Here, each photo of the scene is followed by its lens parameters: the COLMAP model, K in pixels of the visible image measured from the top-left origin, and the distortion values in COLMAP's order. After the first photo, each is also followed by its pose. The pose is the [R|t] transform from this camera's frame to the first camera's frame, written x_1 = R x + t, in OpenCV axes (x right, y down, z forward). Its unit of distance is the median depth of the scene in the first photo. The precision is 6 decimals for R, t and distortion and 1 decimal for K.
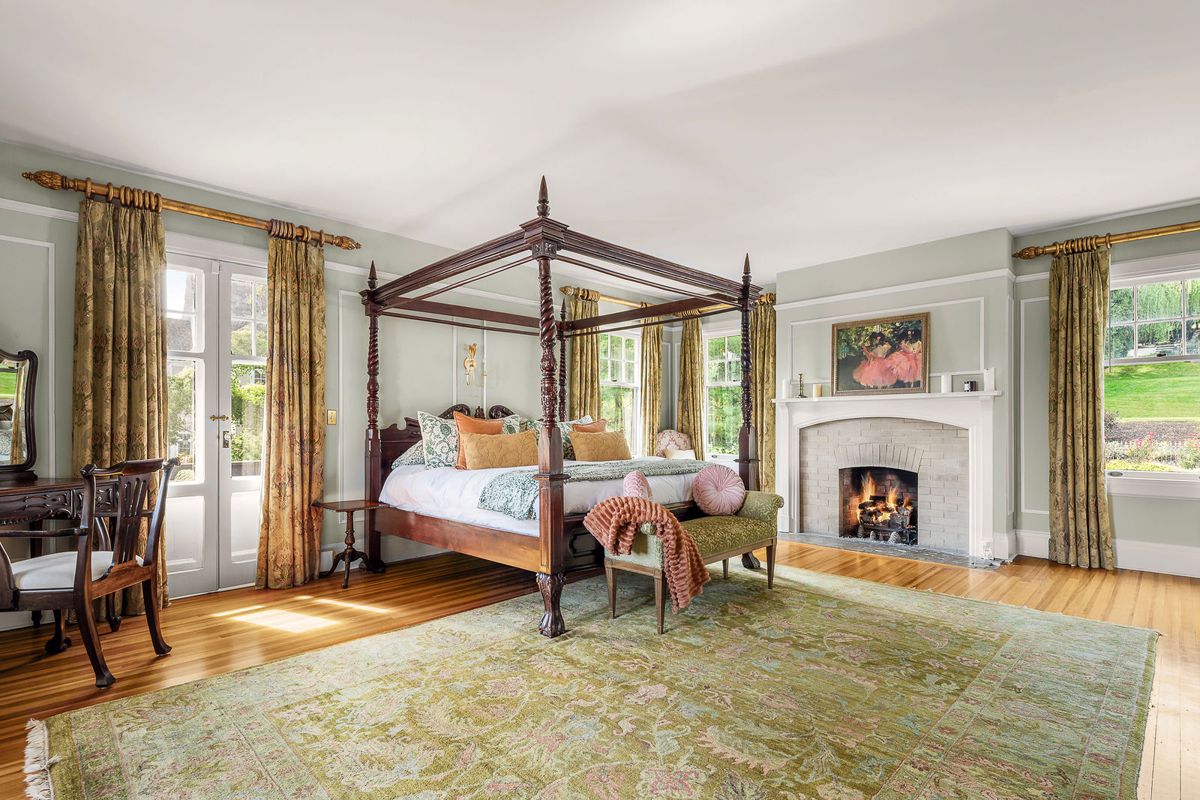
lens RADIAL K [[588.5, 0, 599.8], [0, 588.5, 421.3], [0, 0, 1]] dist [-0.000710, -0.001281]
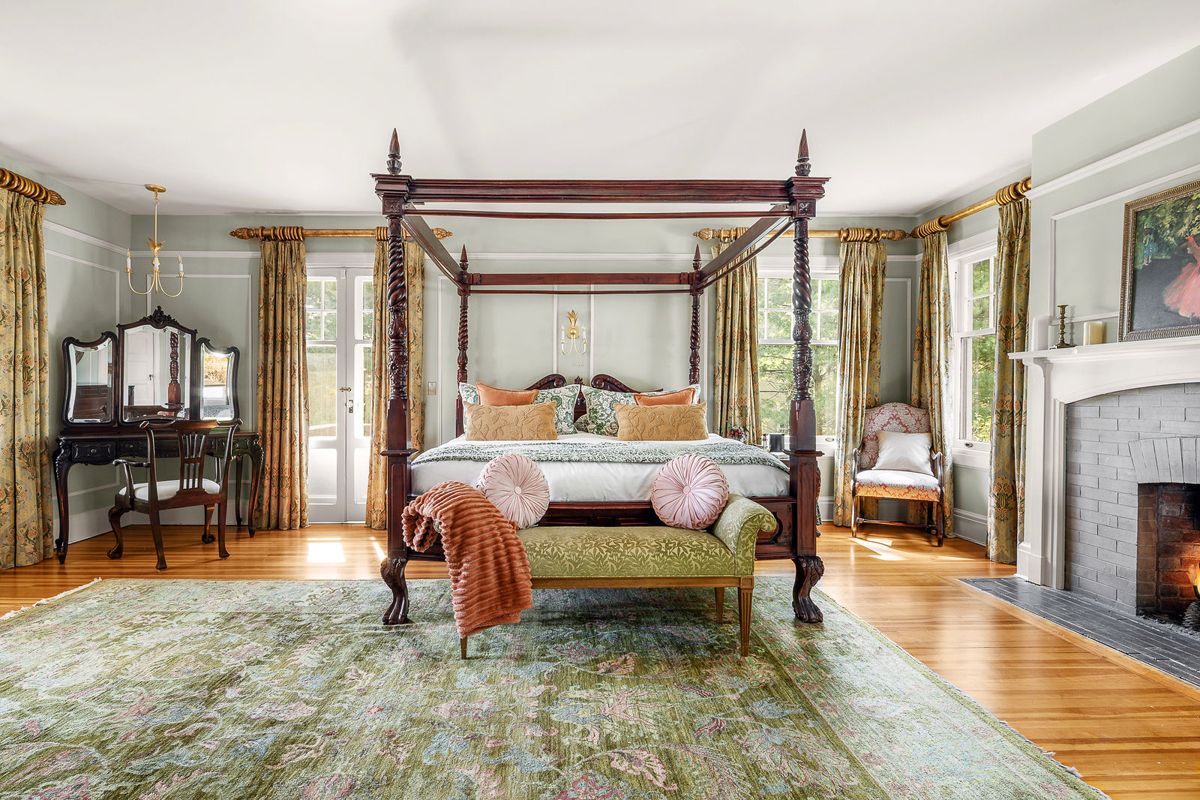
lens RADIAL K [[587.3, 0, 598.3], [0, 587.3, 396.4], [0, 0, 1]] dist [-0.001430, -0.000366]
pose [[0.713839, 0.004407, -0.700296, 0.490432], [0.002052, 0.999963, 0.008384, -0.000191], [0.700307, -0.007422, 0.713803, 0.349043]]
